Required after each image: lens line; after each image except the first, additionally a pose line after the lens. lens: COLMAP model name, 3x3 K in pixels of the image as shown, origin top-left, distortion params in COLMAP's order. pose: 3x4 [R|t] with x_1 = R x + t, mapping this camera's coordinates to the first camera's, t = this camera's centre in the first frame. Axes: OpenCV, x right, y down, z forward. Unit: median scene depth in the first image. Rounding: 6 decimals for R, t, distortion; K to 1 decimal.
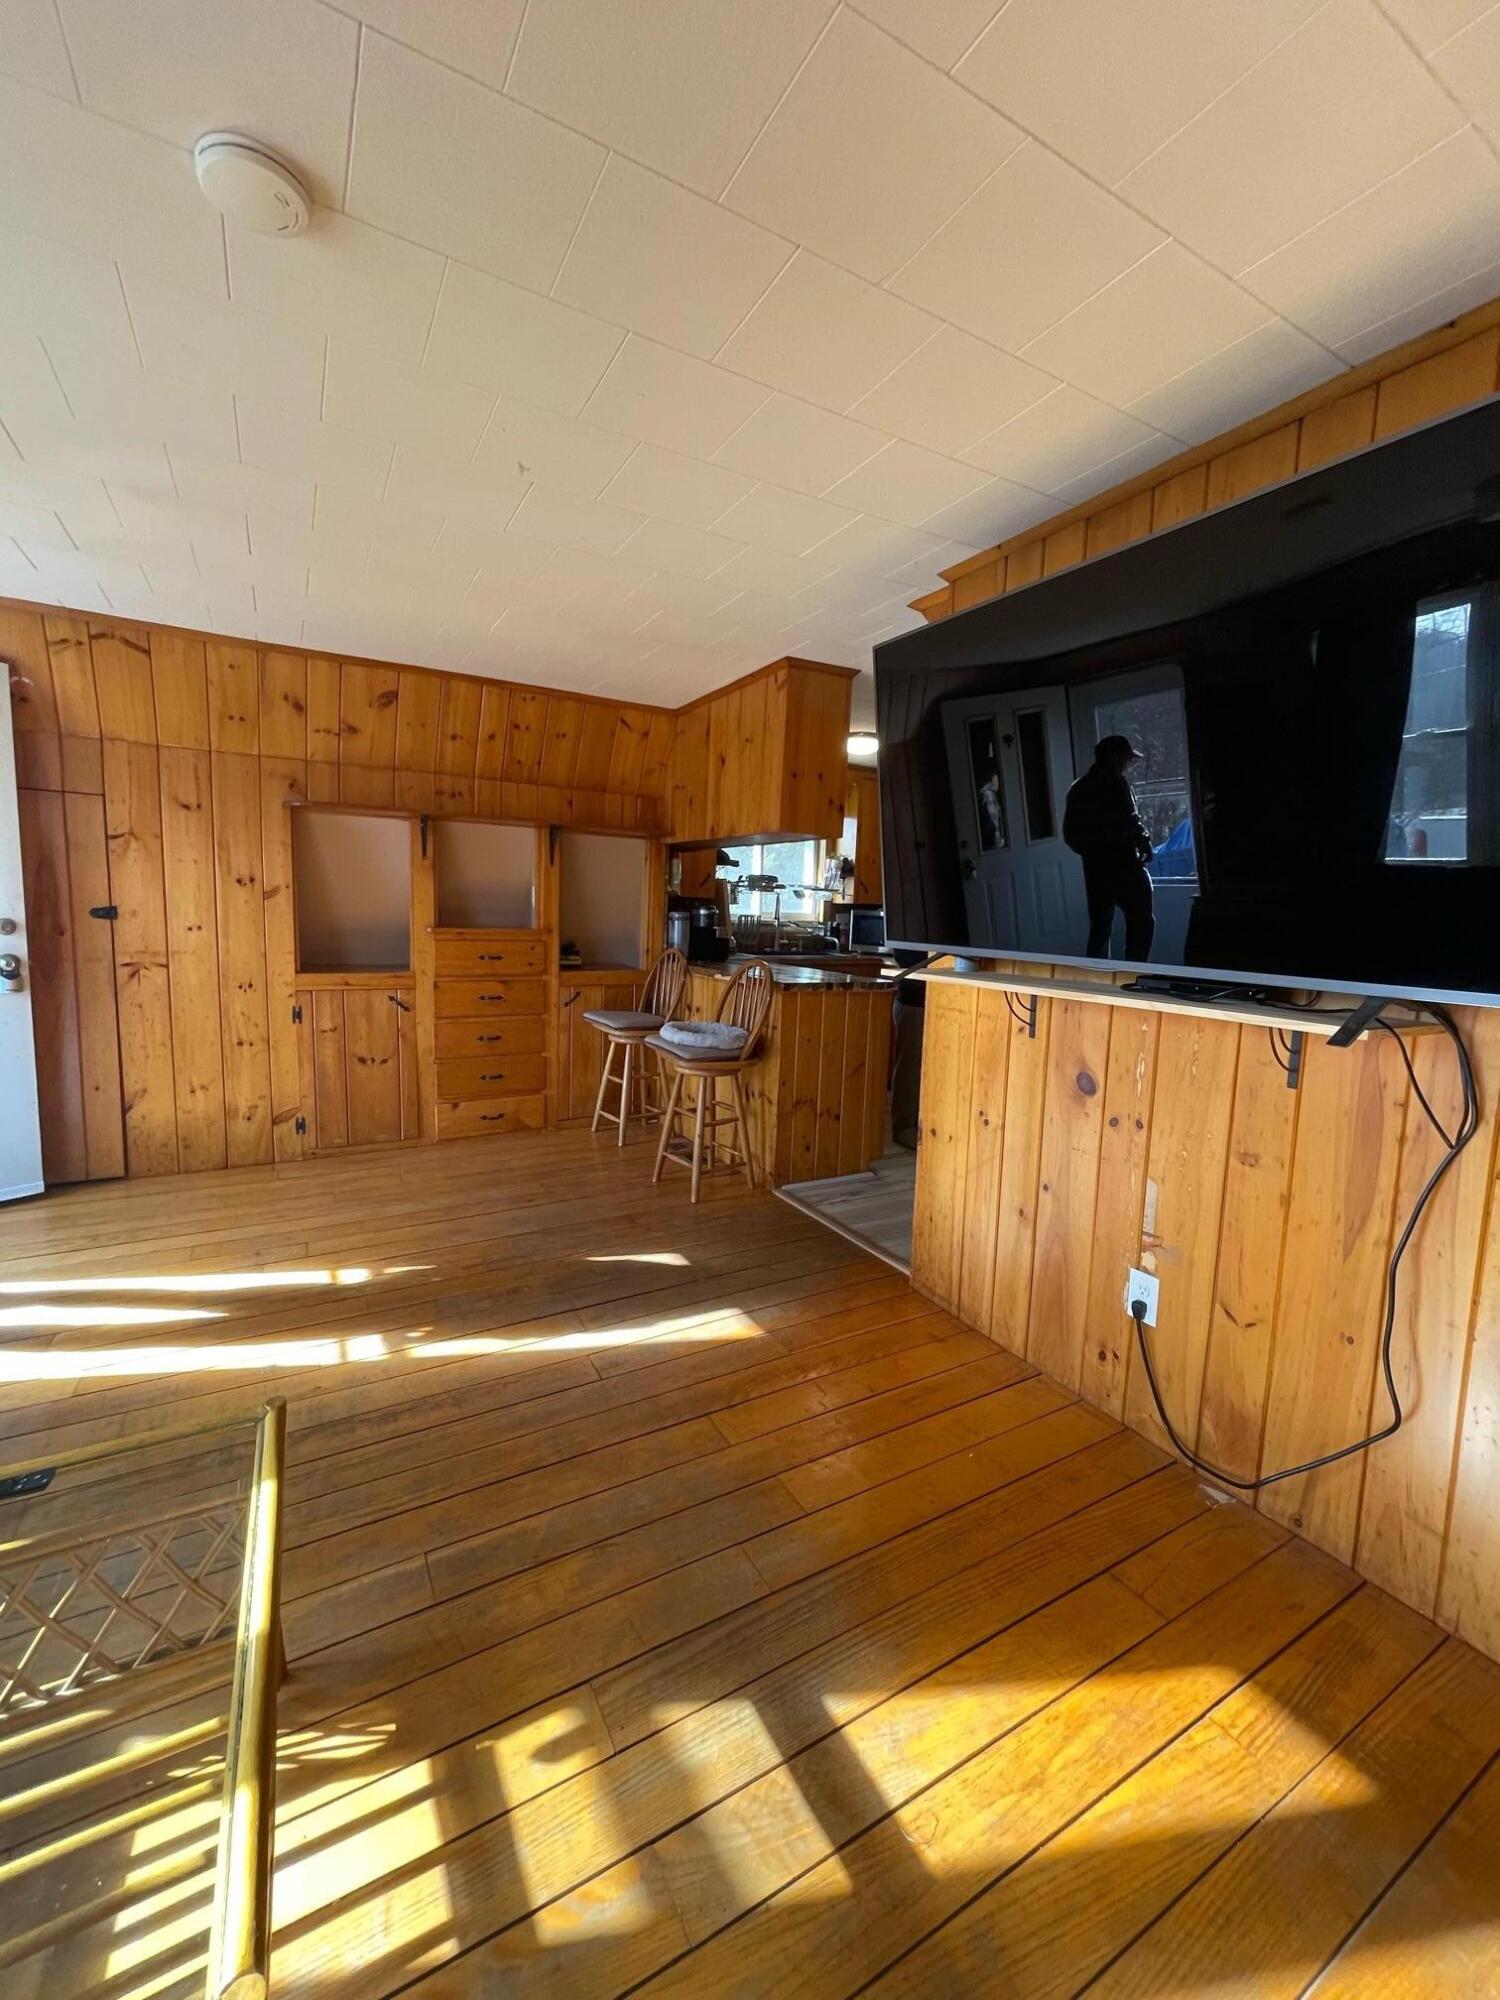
lens RADIAL K [[802.3, 0, 753.3], [0, 802.3, 997.4], [0, 0, 1]] dist [-0.004311, -0.000095]
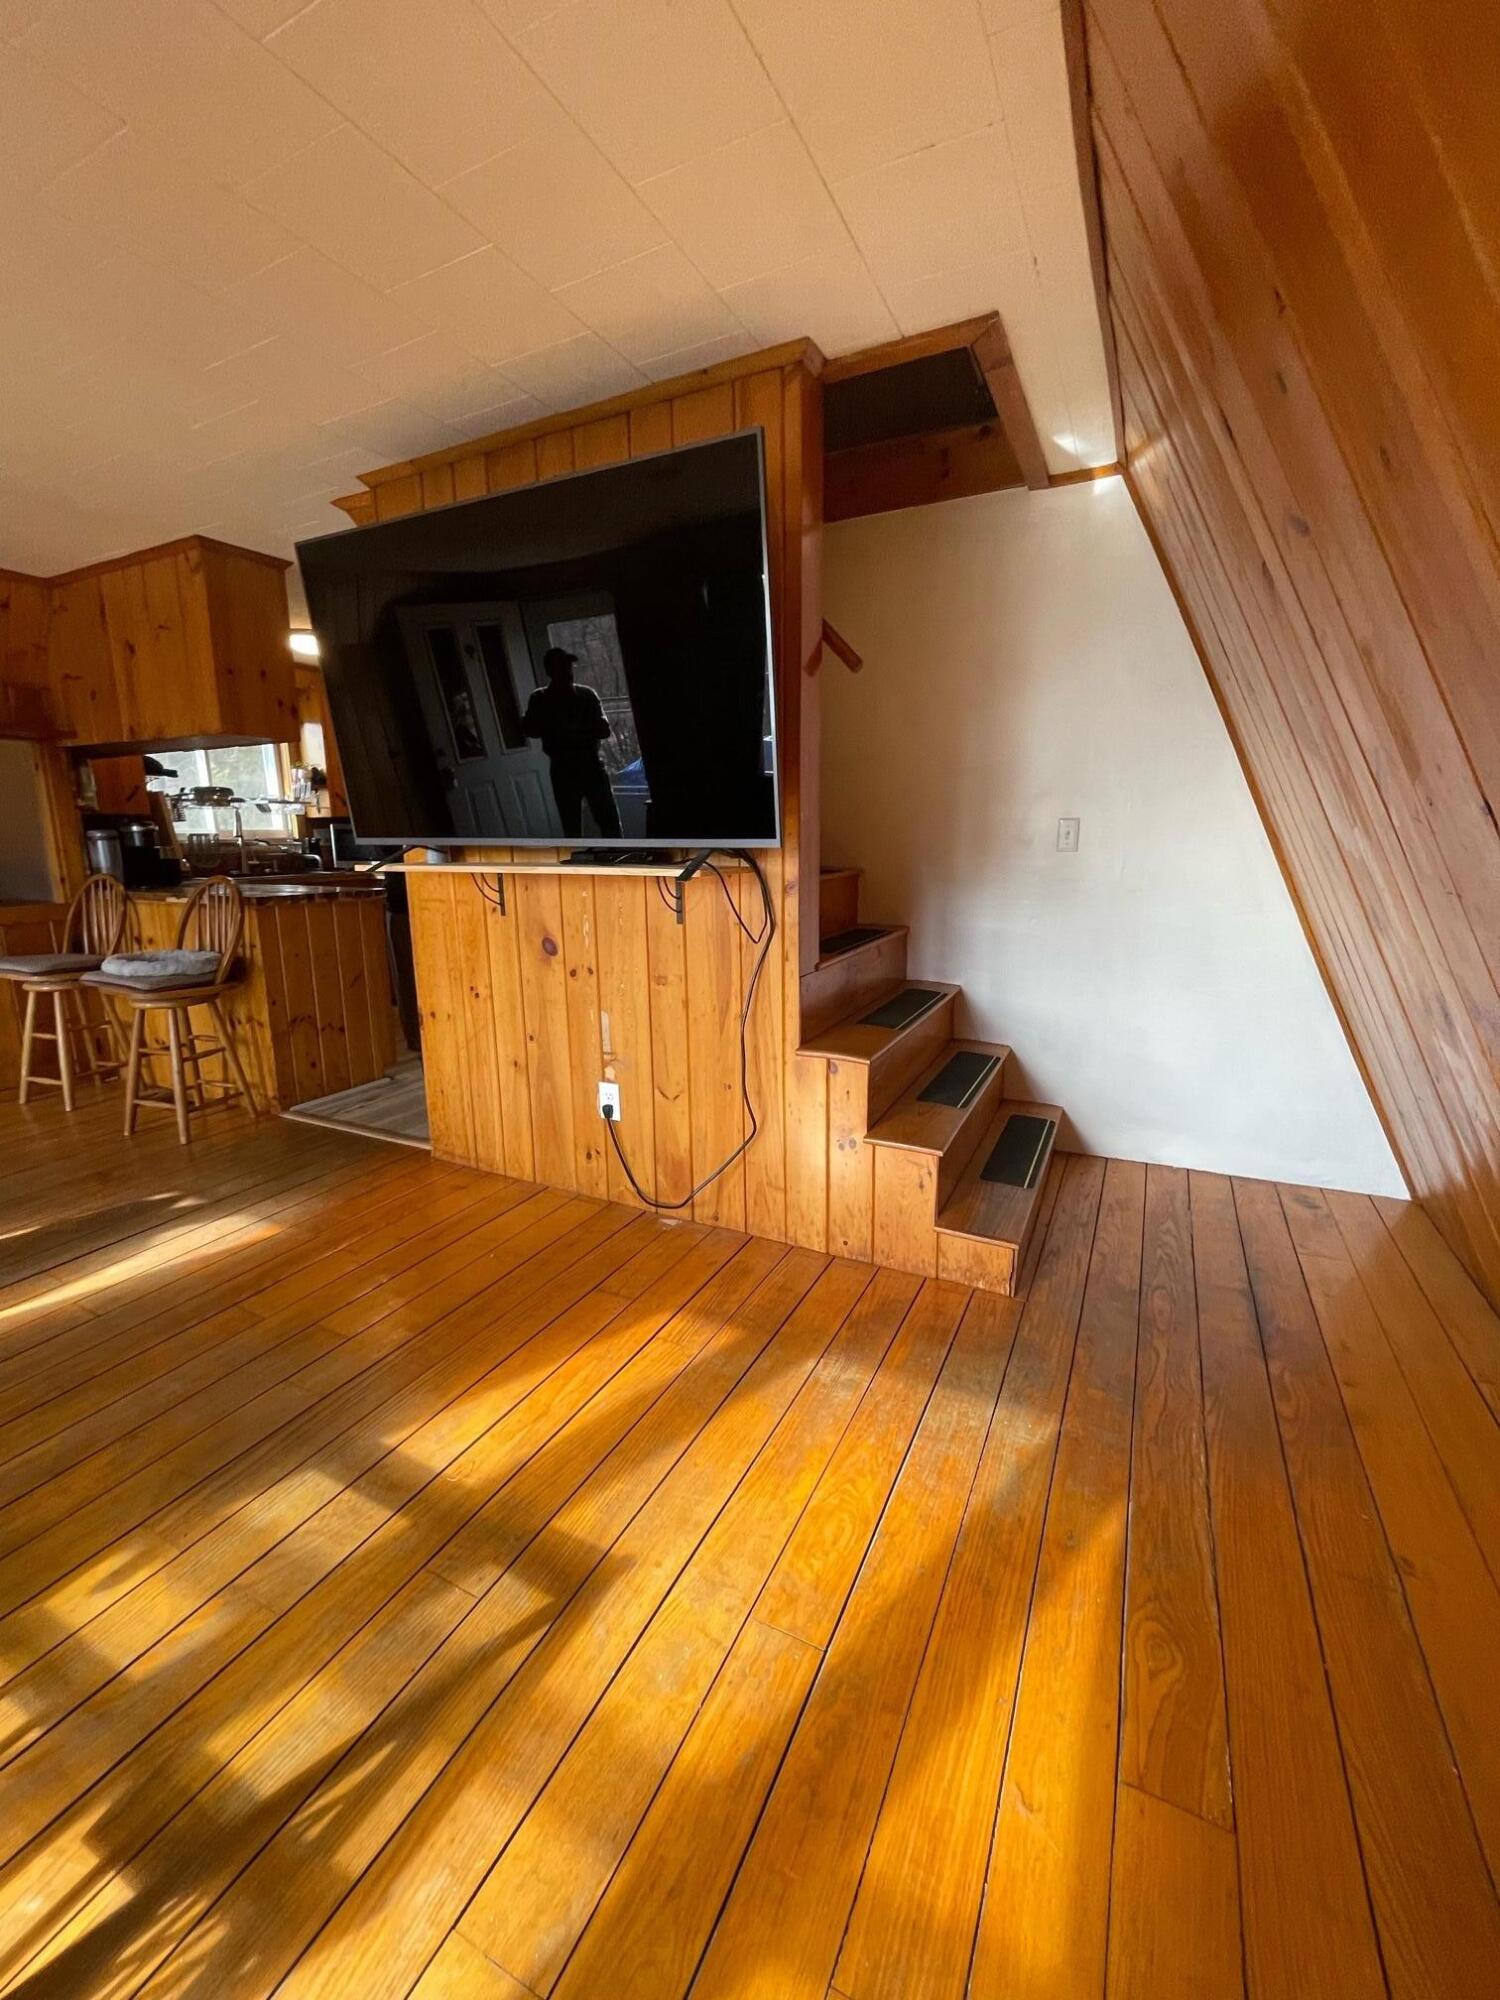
lens RADIAL K [[802.3, 0, 753.3], [0, 802.3, 997.4], [0, 0, 1]] dist [-0.004311, -0.000095]
pose [[0.832391, -0.148428, 0.533942, 0.004534], [0.095350, 0.987456, 0.125852, 0.035930], [-0.545924, -0.053847, 0.836102, -0.120742]]
